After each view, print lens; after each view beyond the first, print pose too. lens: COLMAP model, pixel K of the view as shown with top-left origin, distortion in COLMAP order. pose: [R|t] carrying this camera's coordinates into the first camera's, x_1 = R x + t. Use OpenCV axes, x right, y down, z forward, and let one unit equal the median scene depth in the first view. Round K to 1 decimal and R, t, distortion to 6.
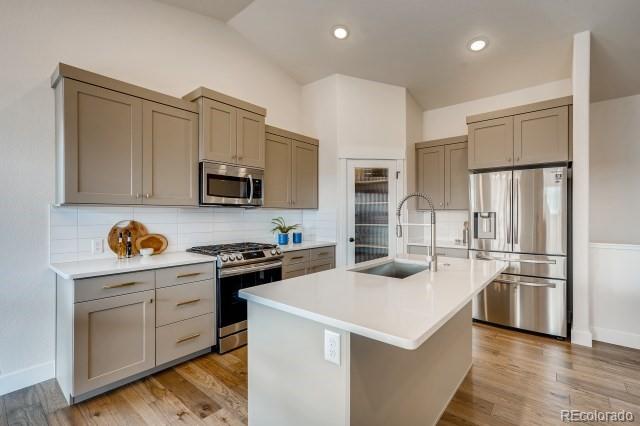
lens RADIAL K [[294.9, 0, 320.0], [0, 294.9, 213.0], [0, 0, 1]] dist [0.002356, 0.001107]
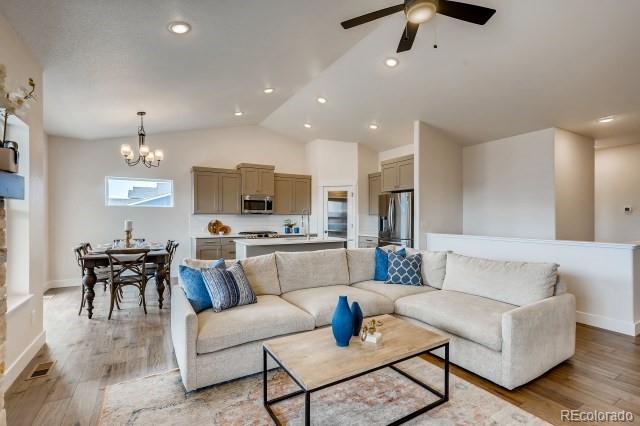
lens RADIAL K [[299.9, 0, 320.0], [0, 299.9, 213.0], [0, 0, 1]] dist [-0.012588, -0.000074]
pose [[0.945298, -0.006605, -0.326141, 0.833853], [0.002519, 0.999913, -0.012949, 0.000813], [0.326198, 0.011419, 0.945232, -0.906569]]
